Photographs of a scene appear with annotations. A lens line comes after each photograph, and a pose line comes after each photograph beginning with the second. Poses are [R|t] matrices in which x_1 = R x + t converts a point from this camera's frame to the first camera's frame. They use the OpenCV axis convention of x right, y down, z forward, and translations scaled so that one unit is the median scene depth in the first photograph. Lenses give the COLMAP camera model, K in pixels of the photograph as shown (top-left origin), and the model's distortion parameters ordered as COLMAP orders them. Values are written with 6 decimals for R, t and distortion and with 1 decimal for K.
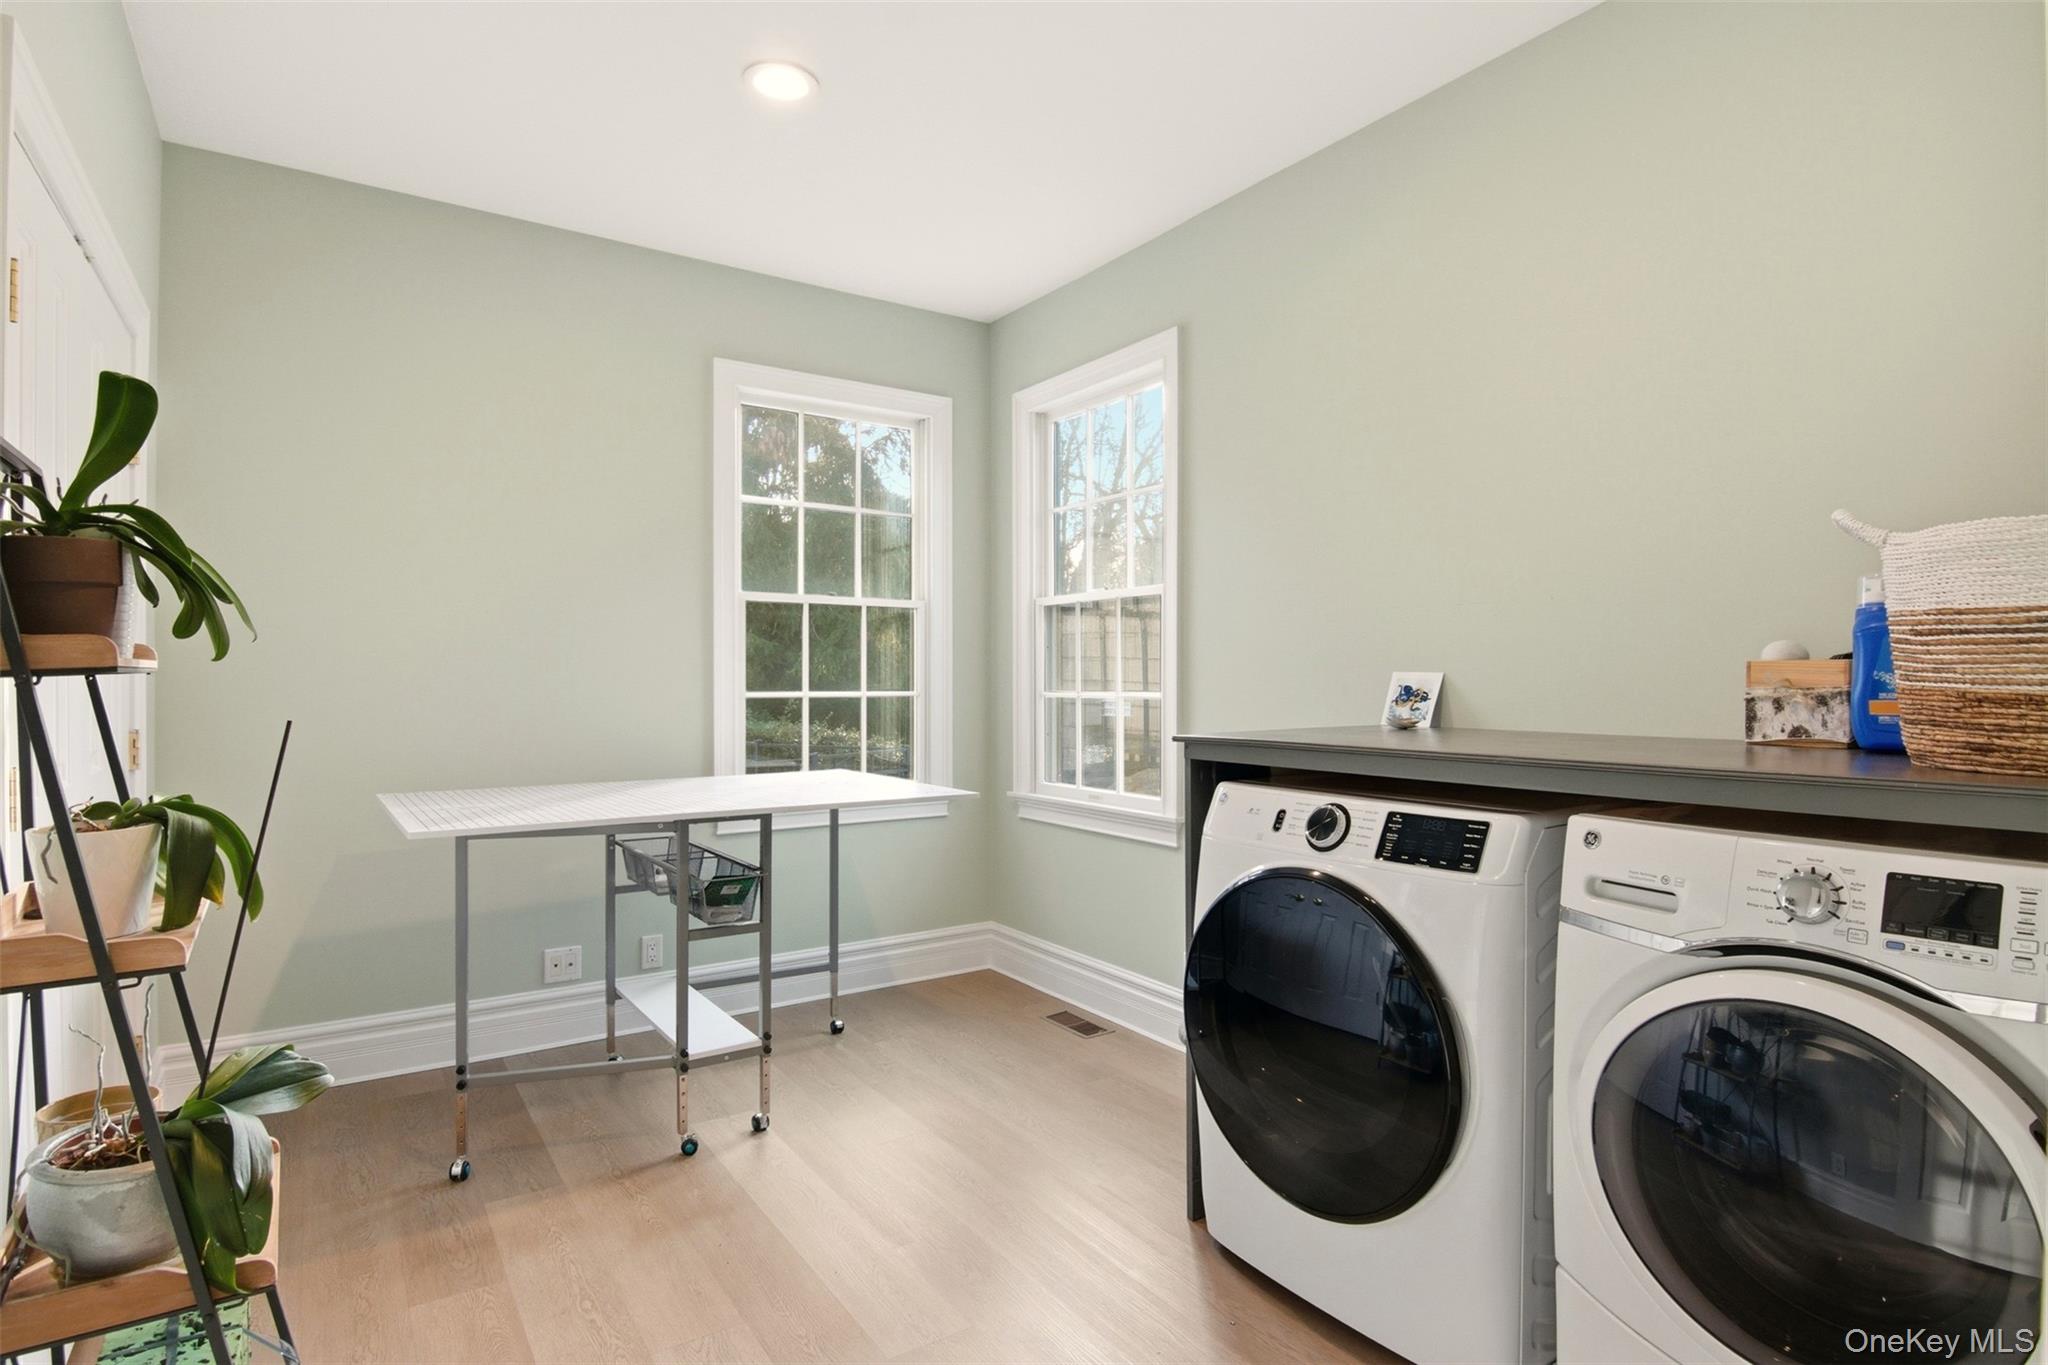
lens RADIAL K [[1055.0, 0, 1022.5], [0, 1055.0, 681.3], [0, 0, 1]] dist [-0.017116, -0.004342]
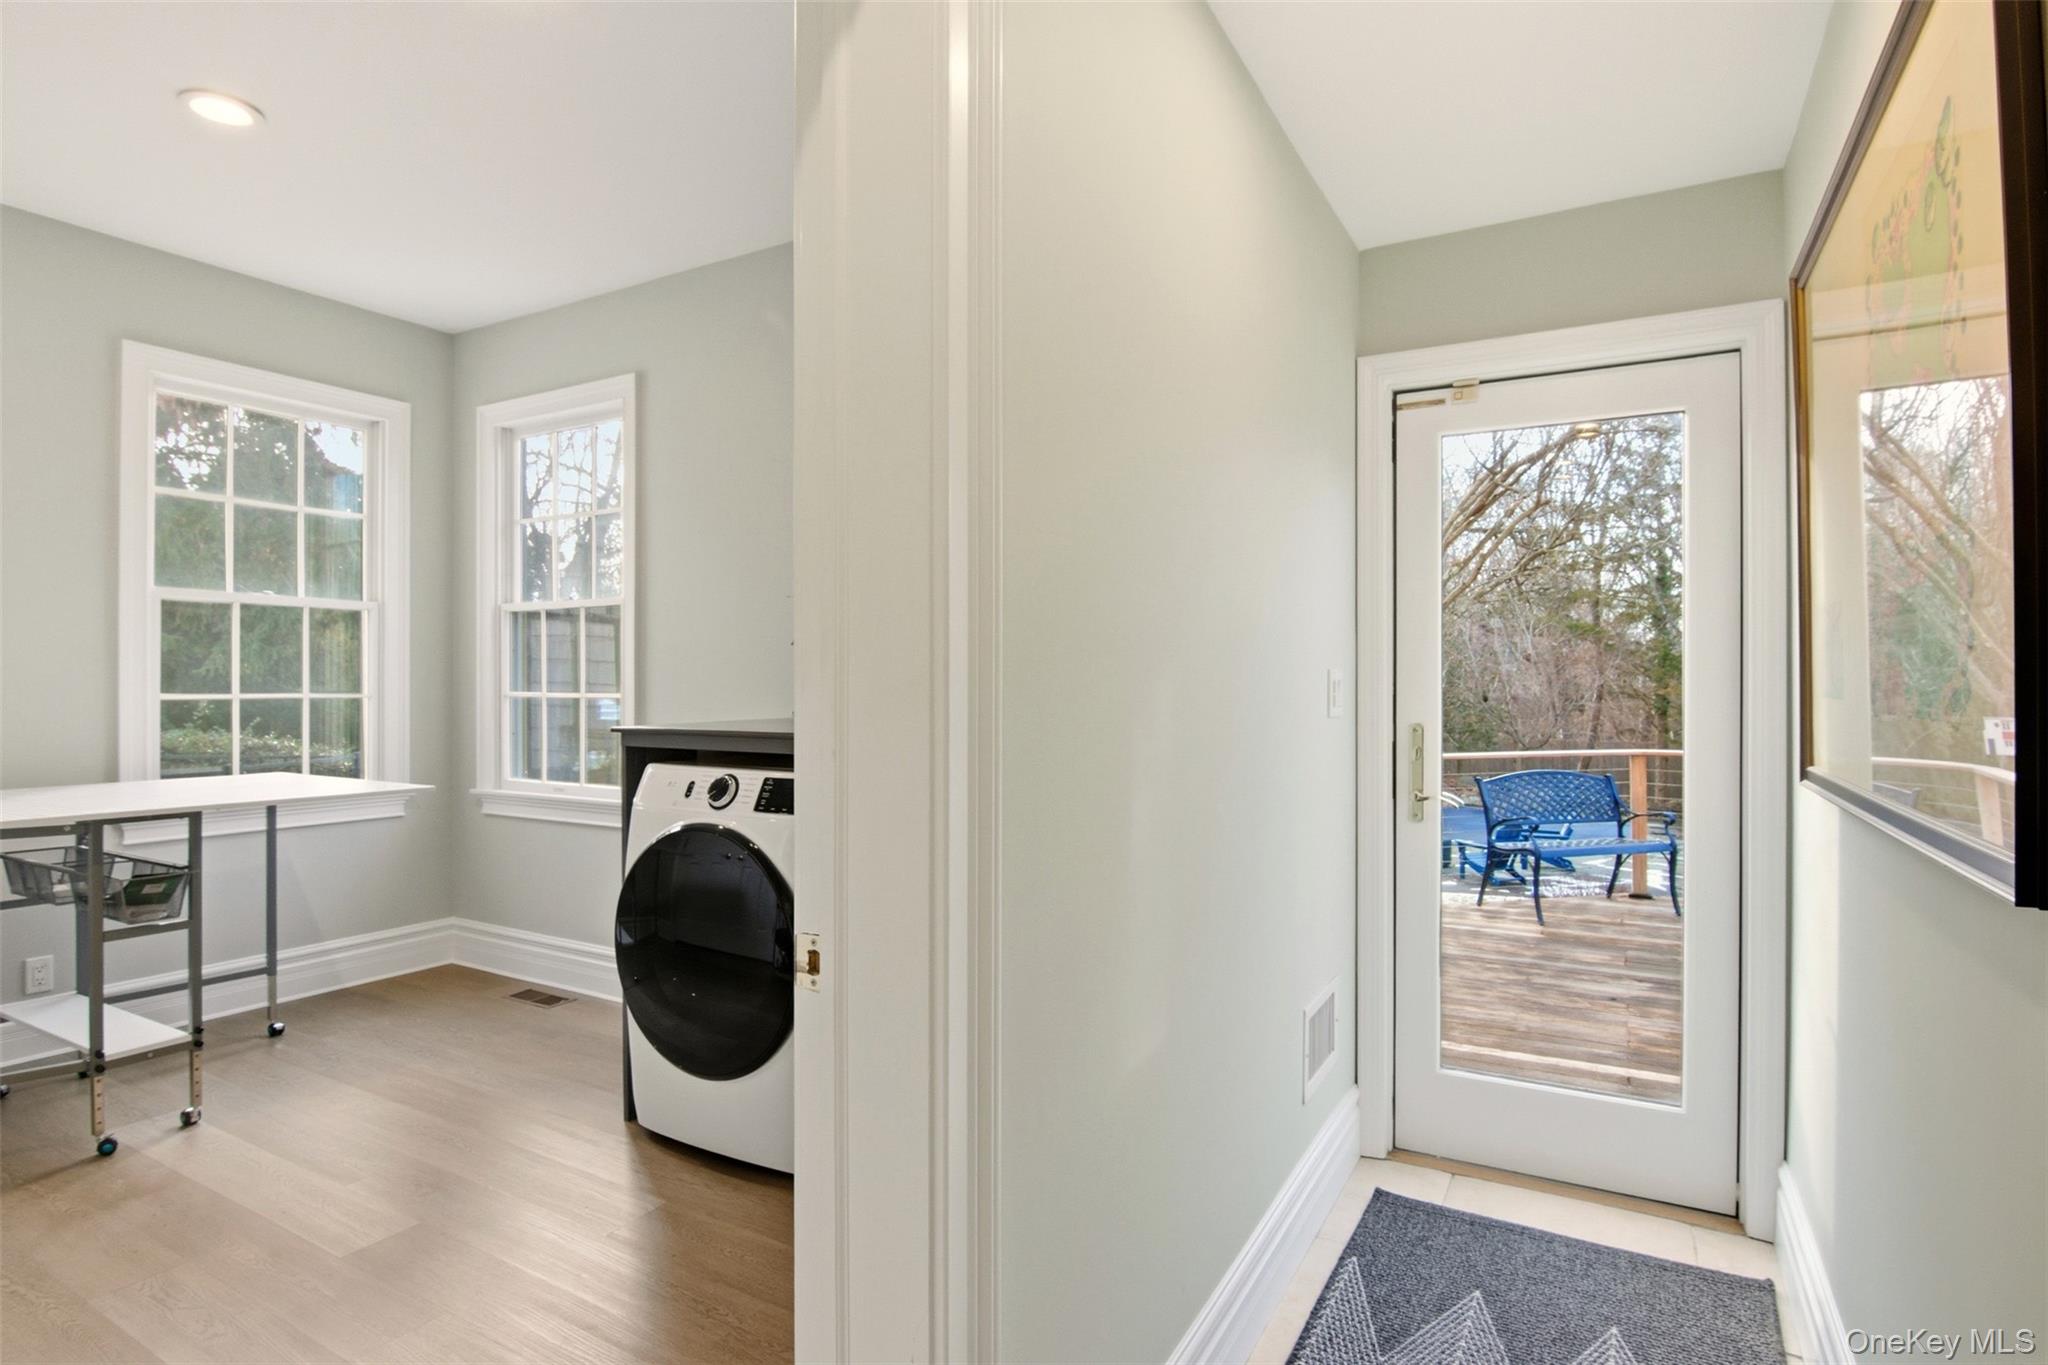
lens RADIAL K [[1055.0, 0, 1034.5], [0, 1055.0, 683.1], [0, 0, 1]] dist [-0.017116, -0.004342]
pose [[0.894503, 0.001053, 0.447060, 0.024668], [-0.000803, 0.999999, -0.000747, 0.000541], [-0.447061, 0.000310, 0.894503, -0.202927]]
